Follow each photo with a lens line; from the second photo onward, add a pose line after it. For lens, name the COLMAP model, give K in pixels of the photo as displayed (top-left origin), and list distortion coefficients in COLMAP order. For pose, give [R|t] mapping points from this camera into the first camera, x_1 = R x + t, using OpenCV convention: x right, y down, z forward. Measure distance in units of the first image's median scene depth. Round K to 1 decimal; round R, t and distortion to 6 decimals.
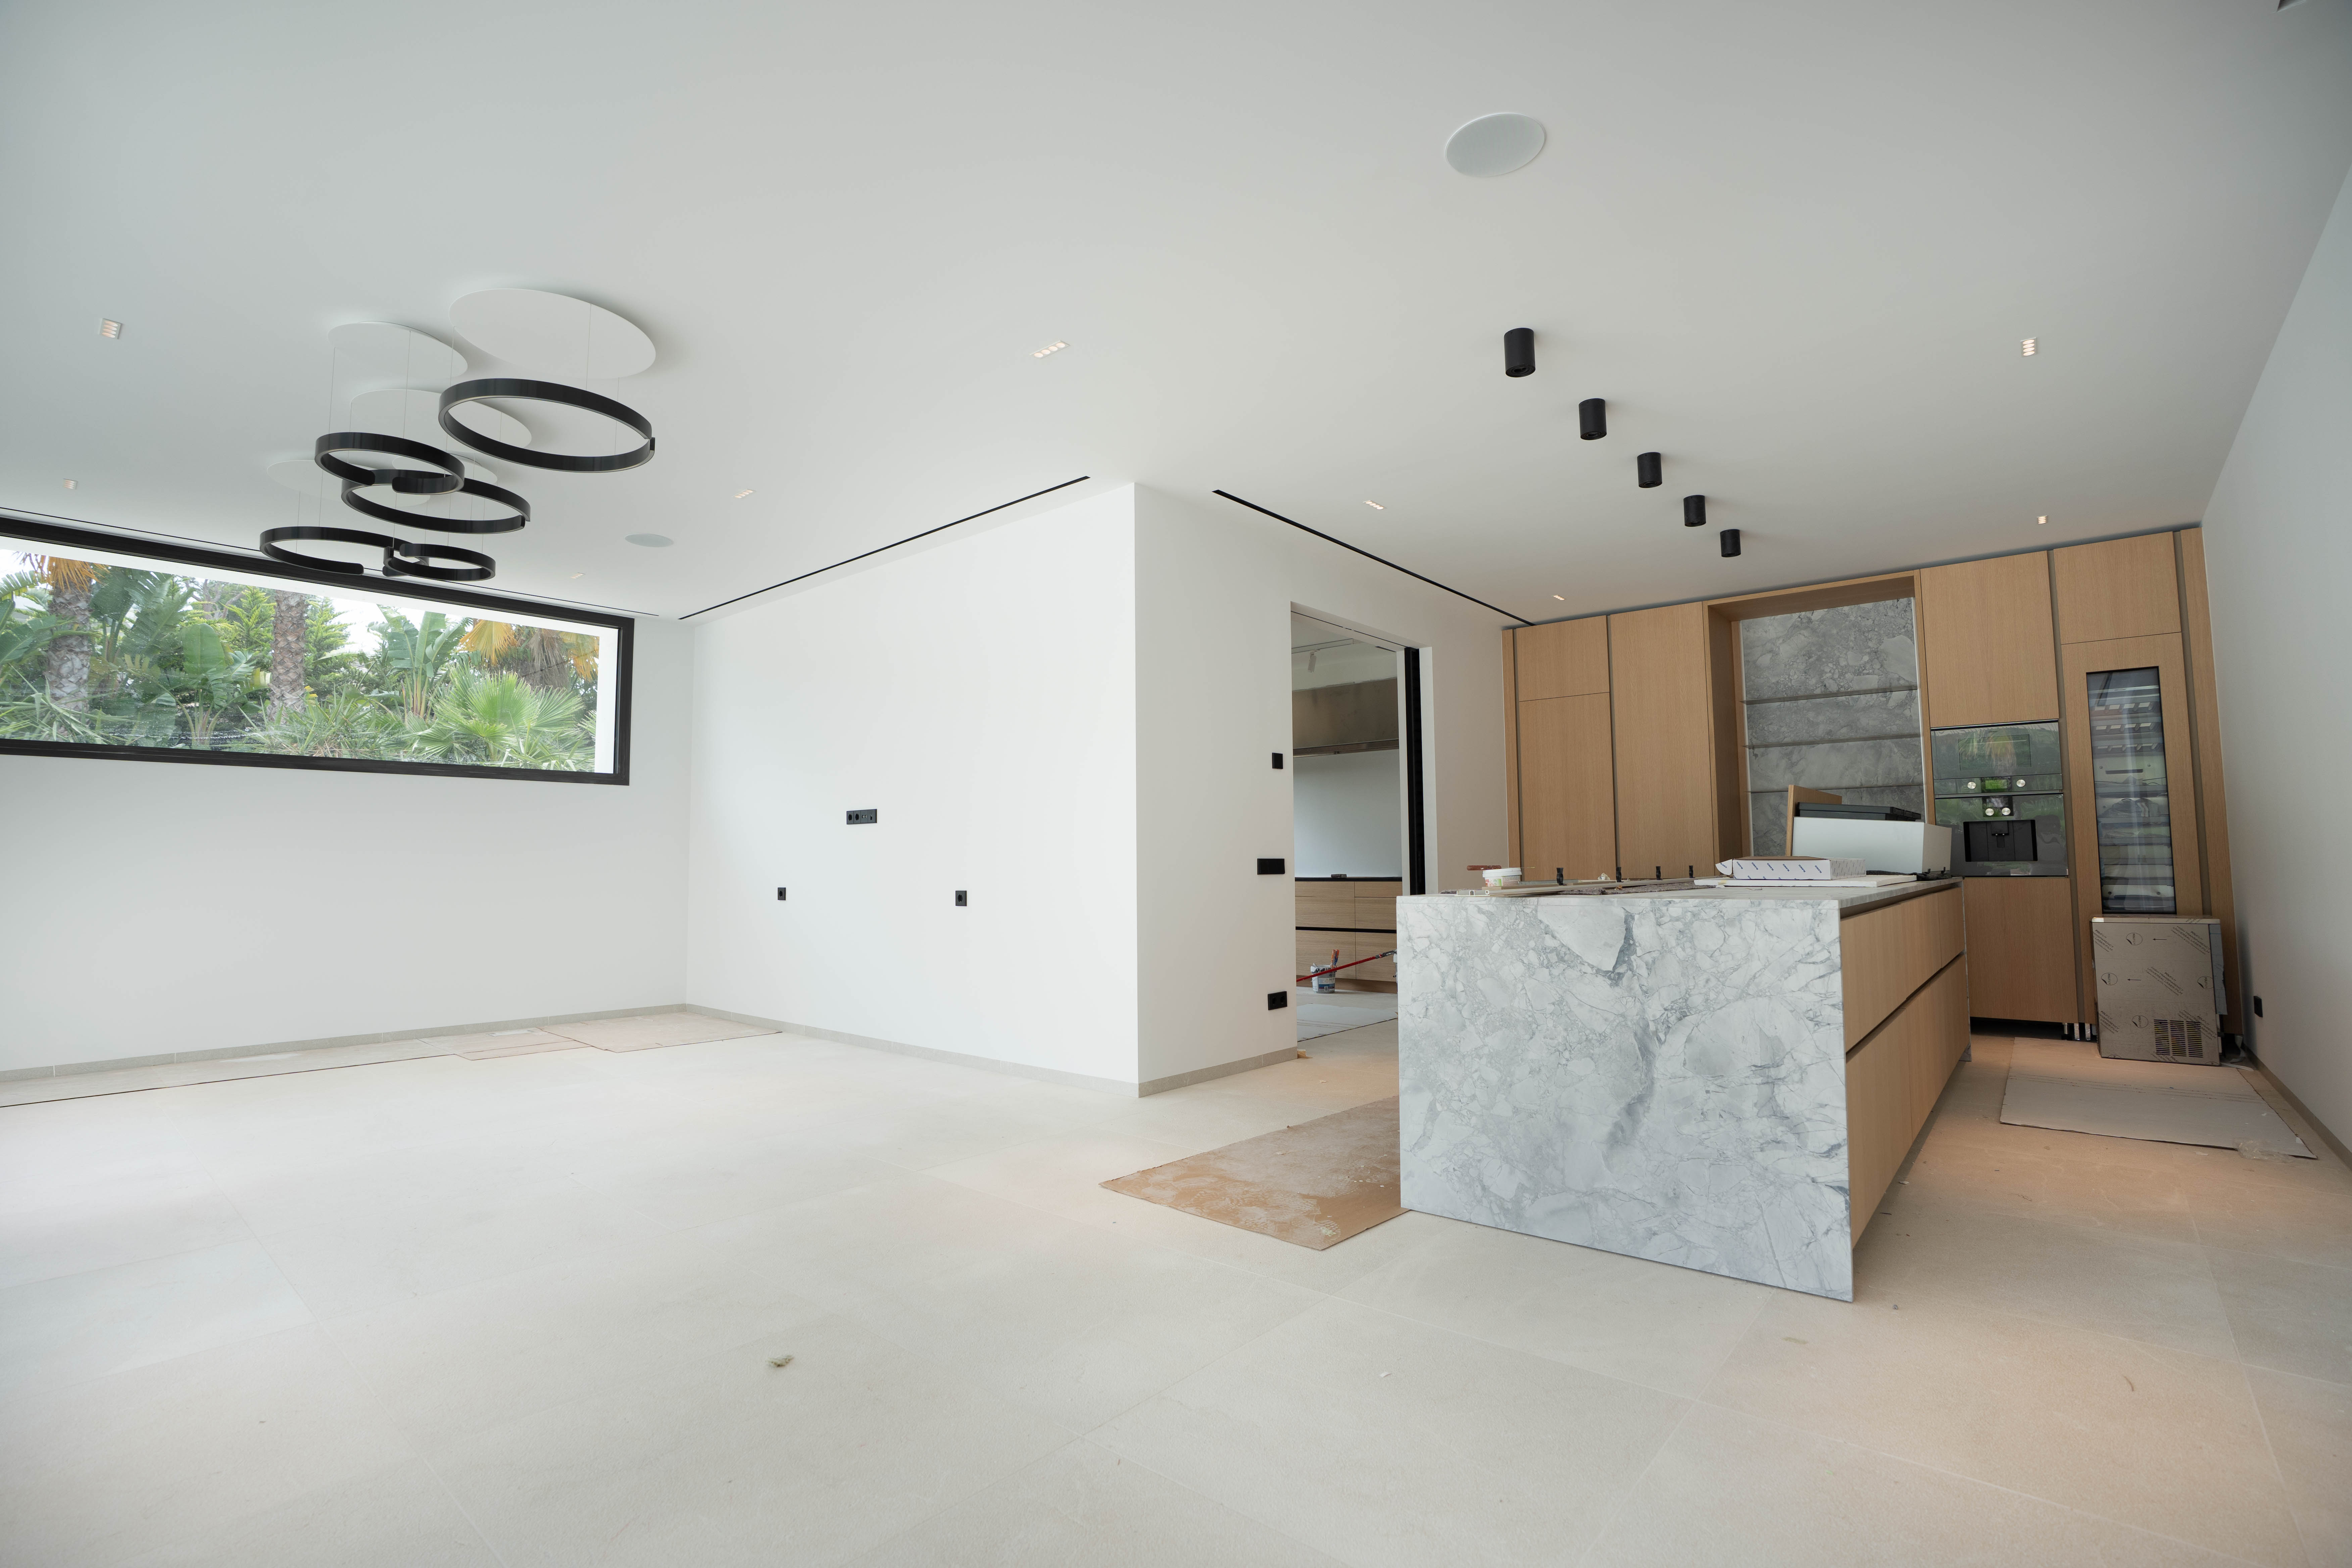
lens RADIAL K [[1059.0, 0, 1172.1], [0, 1059.0, 790.5], [0, 0, 1]] dist [-0.064464, 0.023166]
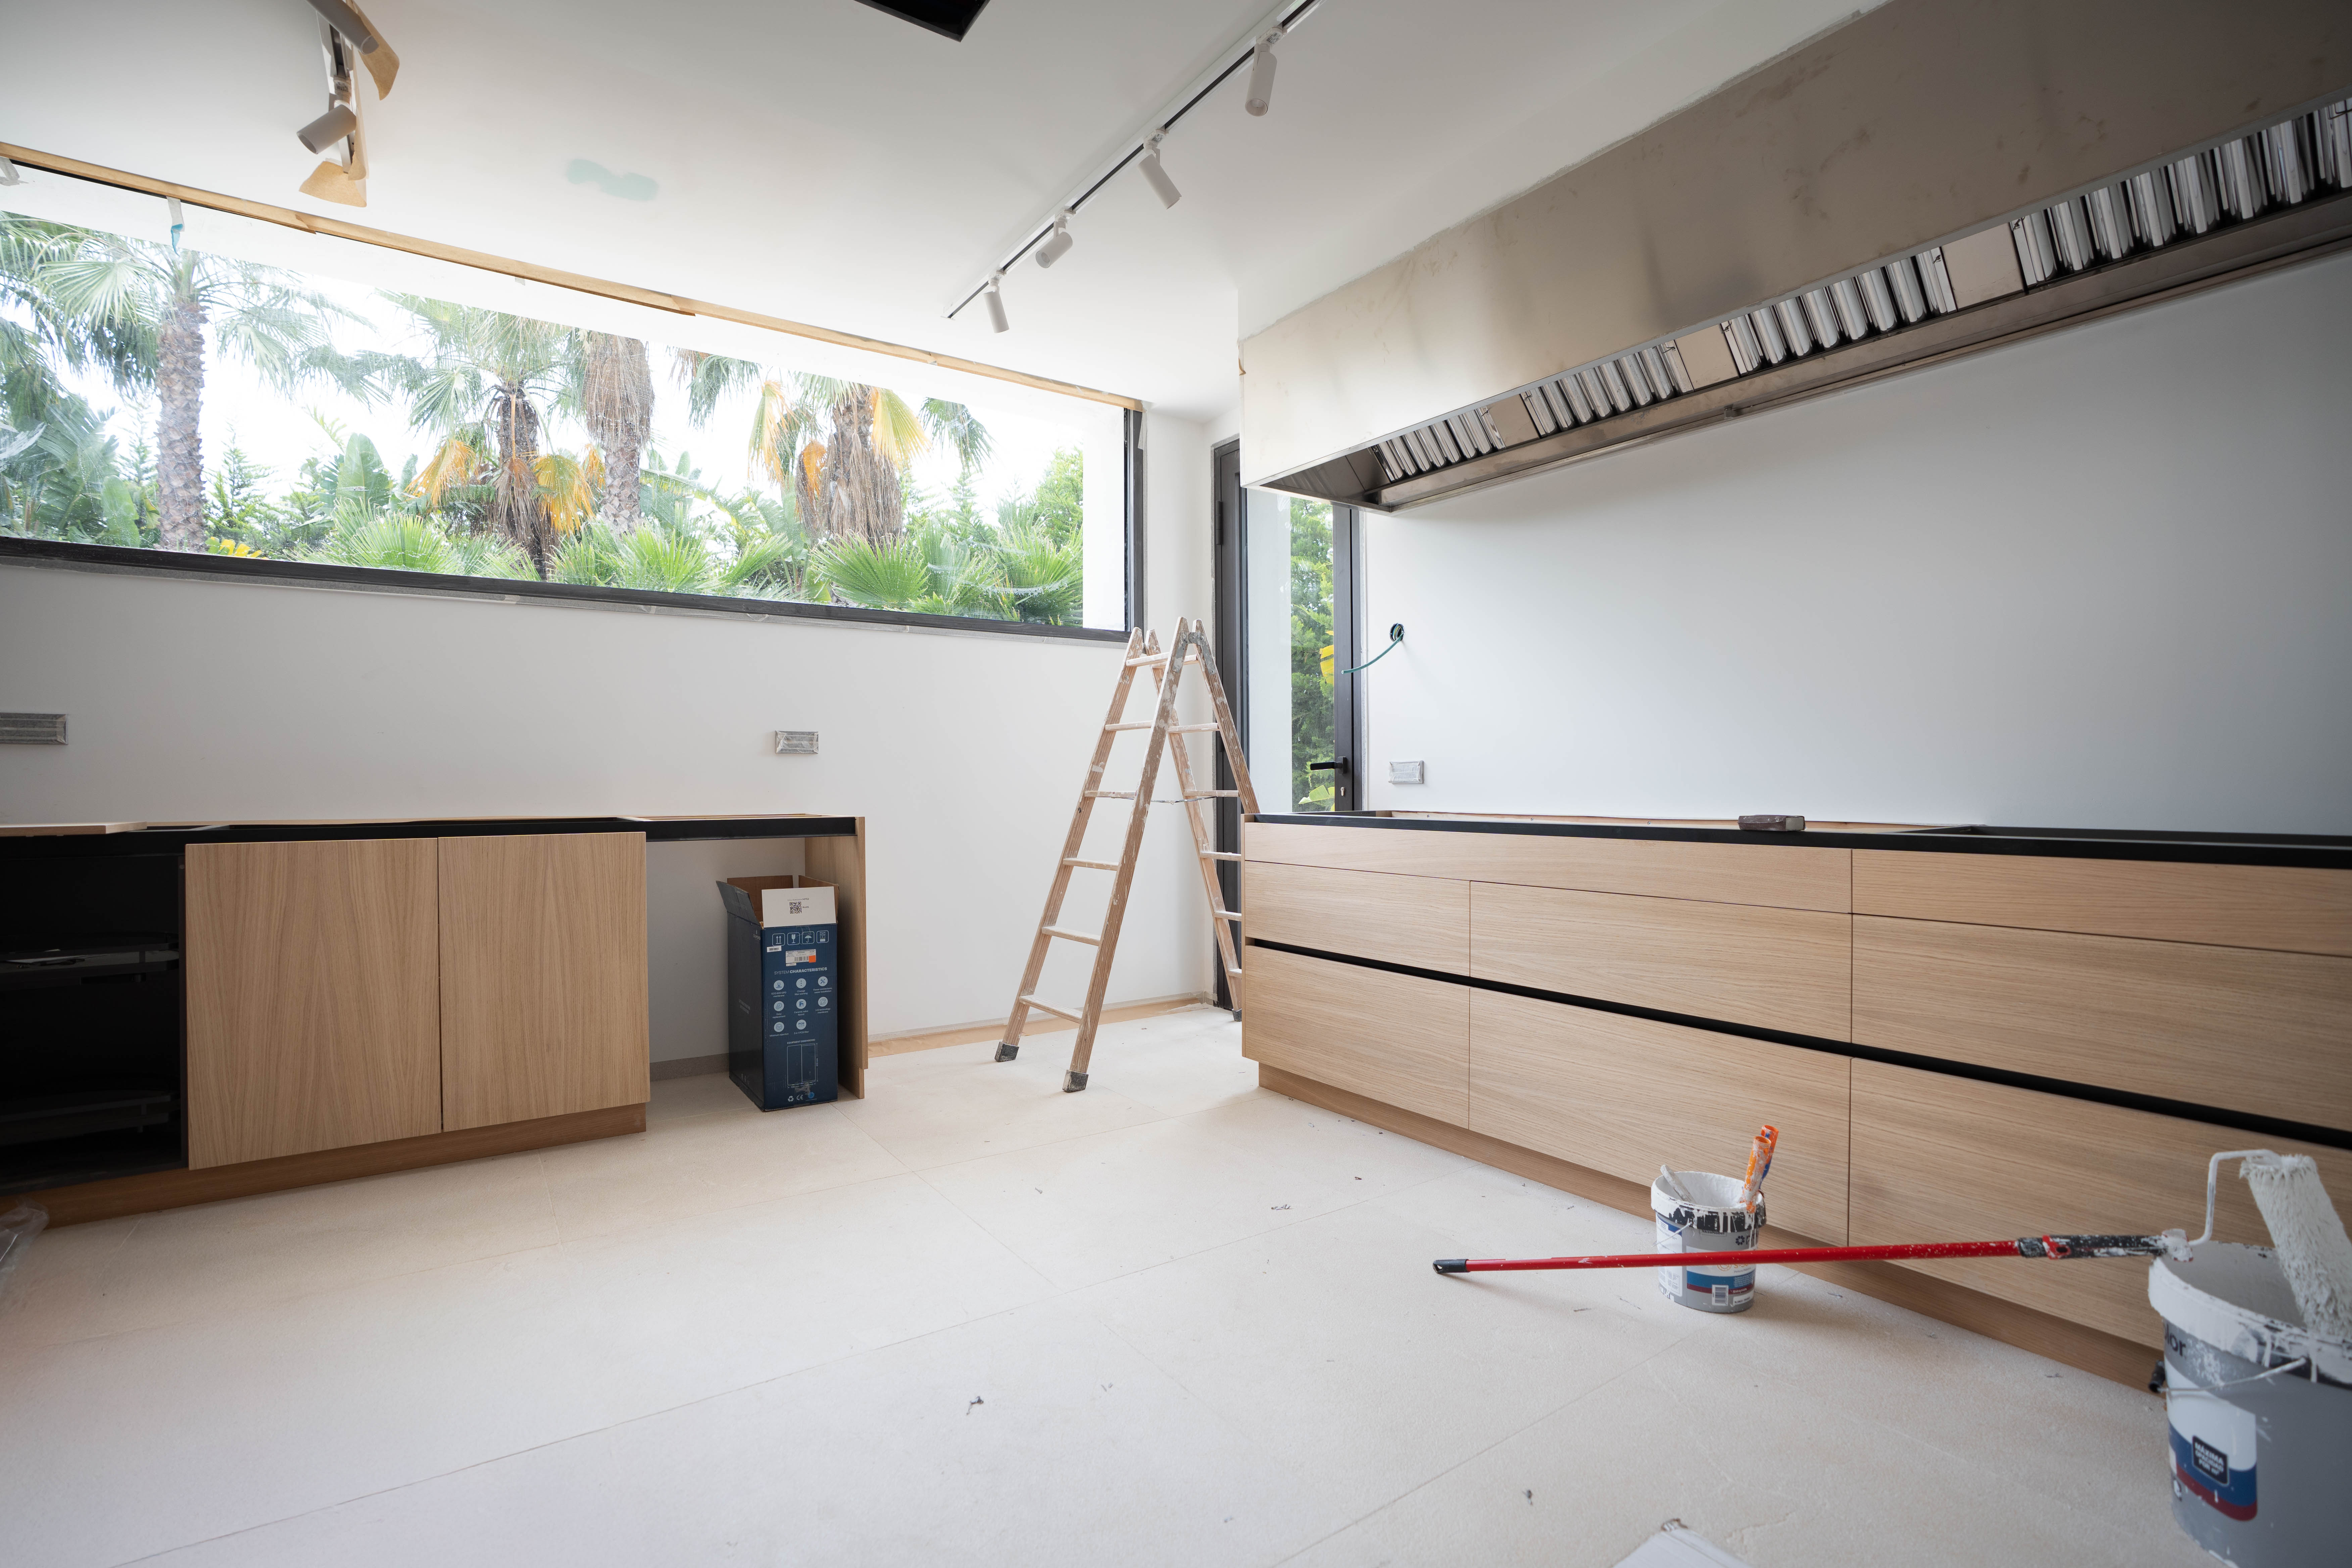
lens RADIAL K [[1059.0, 0, 1172.1], [0, 1059.0, 790.5], [0, 0, 1]] dist [-0.064464, 0.023166]
pose [[0.966699, 0.006693, -0.255829, 0.250568], [0.013165, 0.997034, 0.075833, 0.160088], [0.255578, -0.076676, 0.963743, 2.201514]]
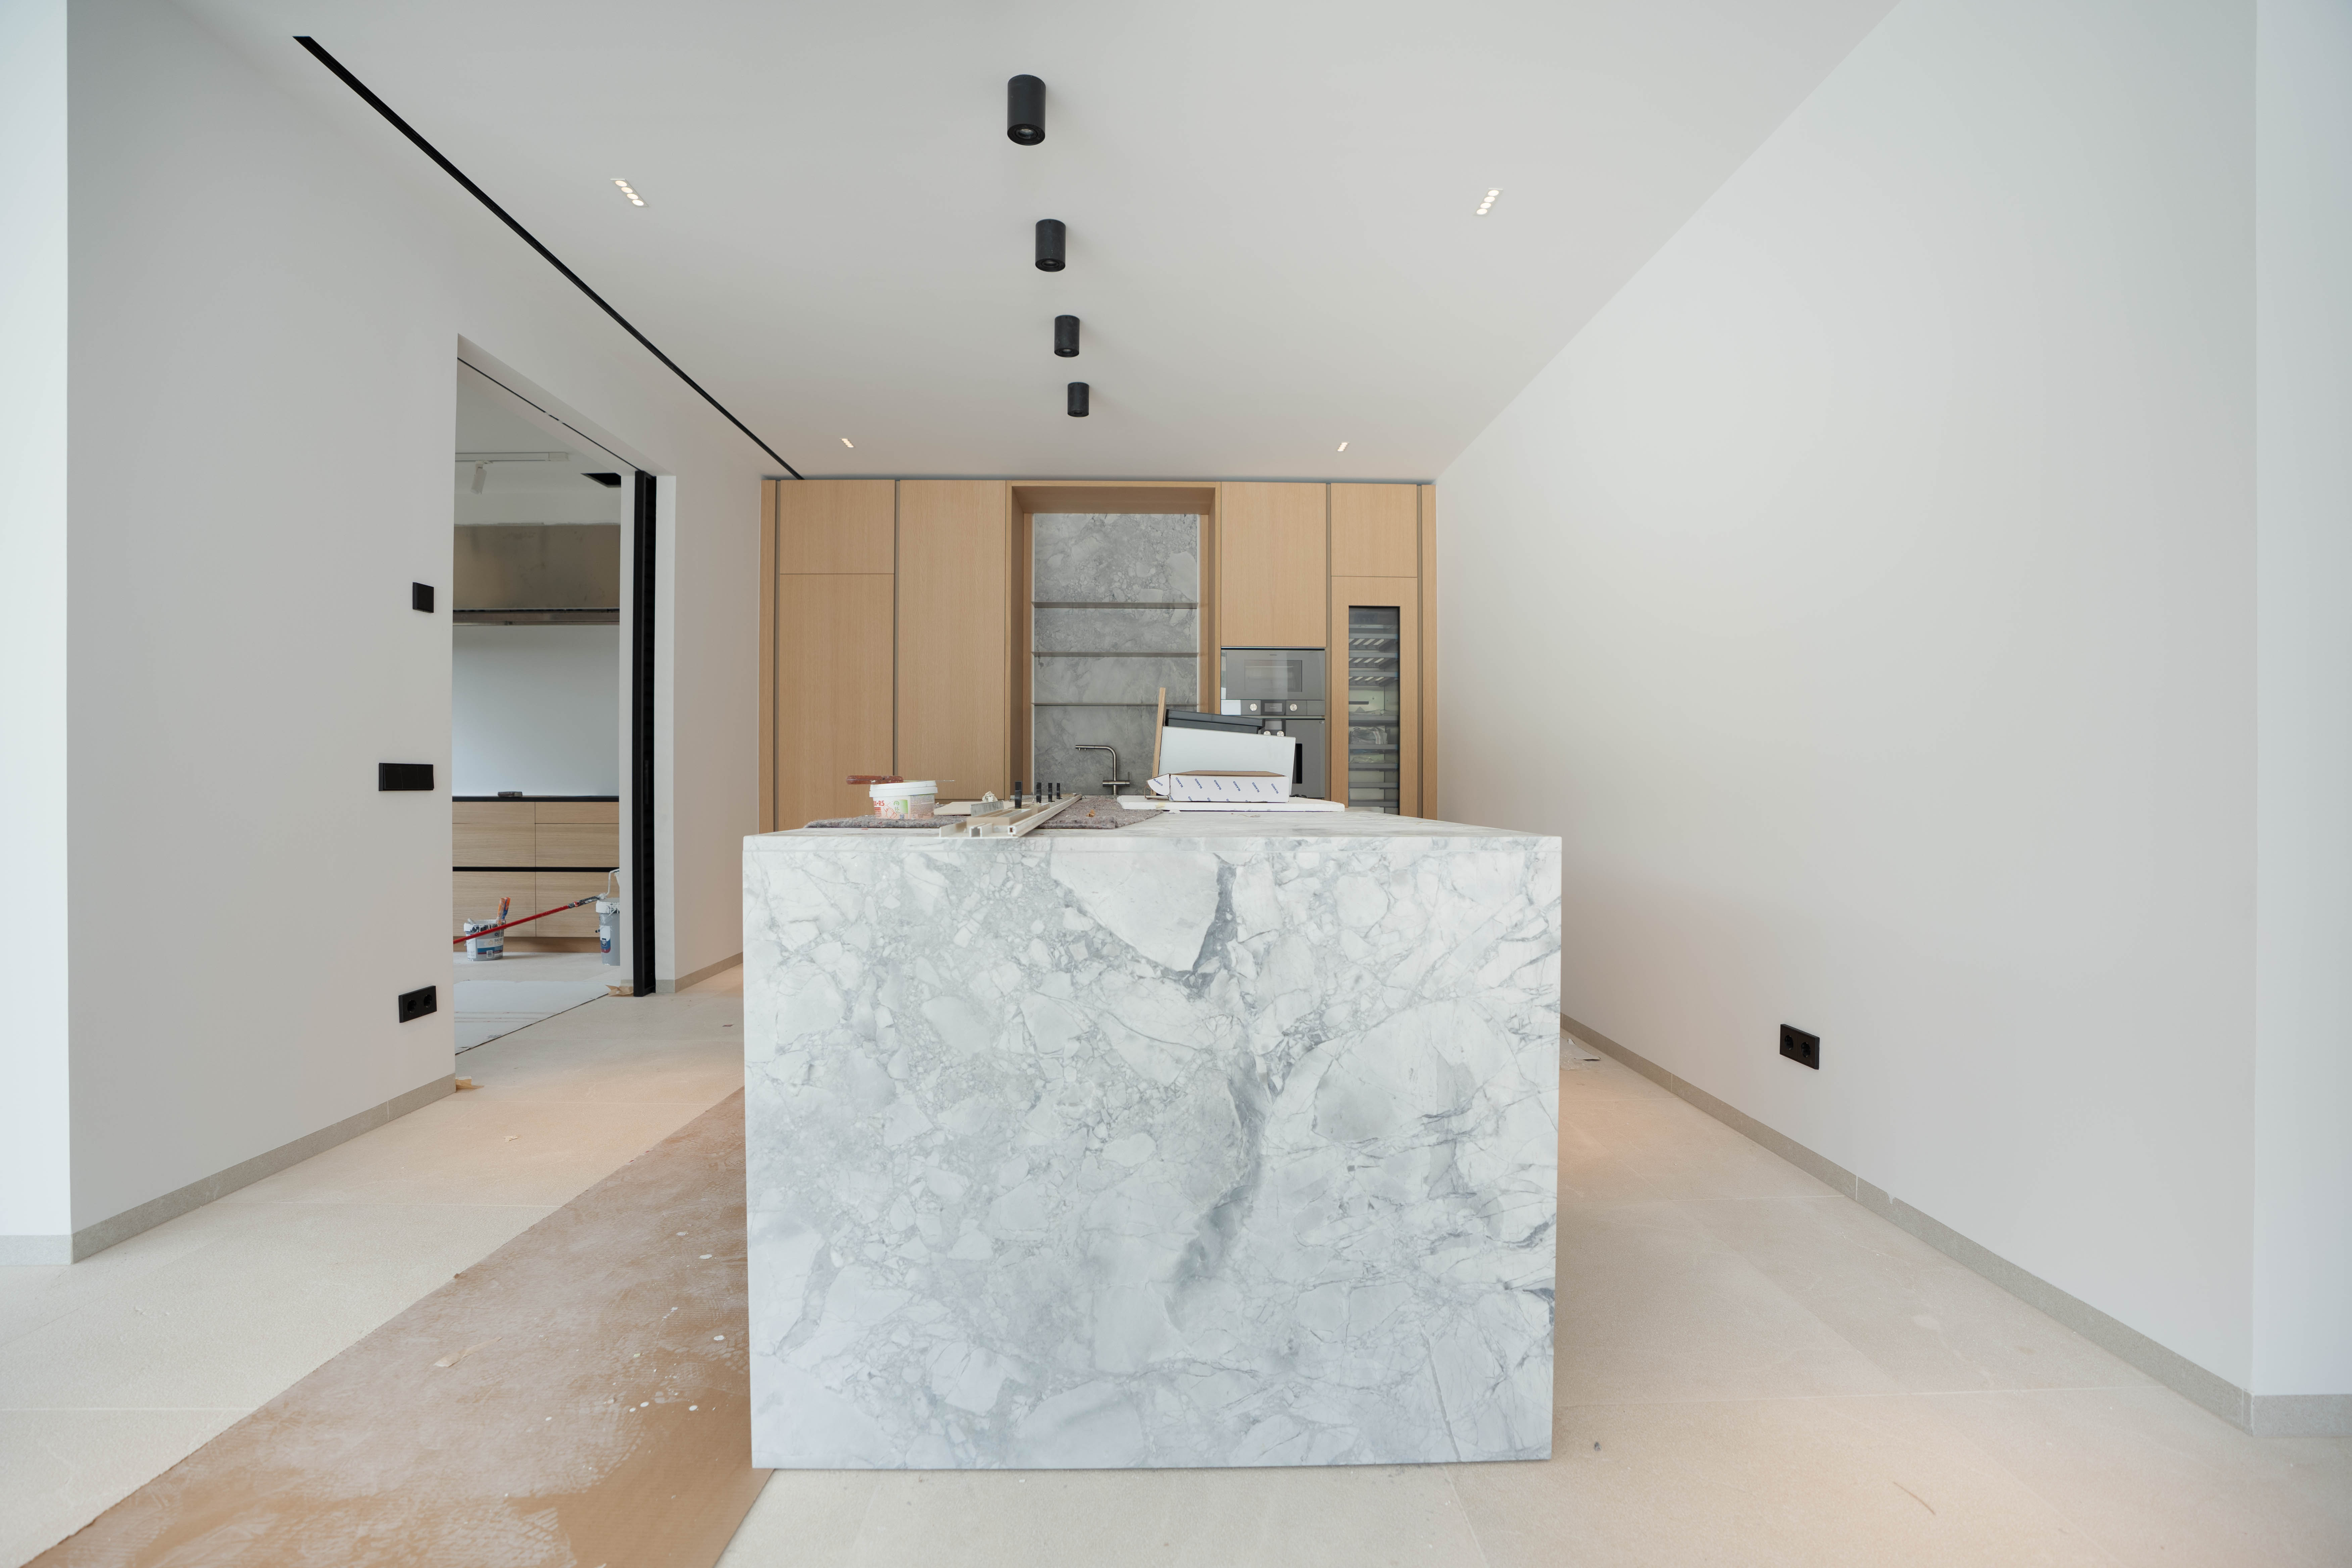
lens RADIAL K [[1080.5, 0, 1176.0], [0, 1080.5, 784.0], [0, 0, 1]] dist [-0.077005, 0.030270]
pose [[0.738639, 0.008001, 0.674054, 0.033605], [-0.055494, 0.997257, 0.048974, 0.044057], [-0.671813, -0.073580, 0.737057, 0.539536]]
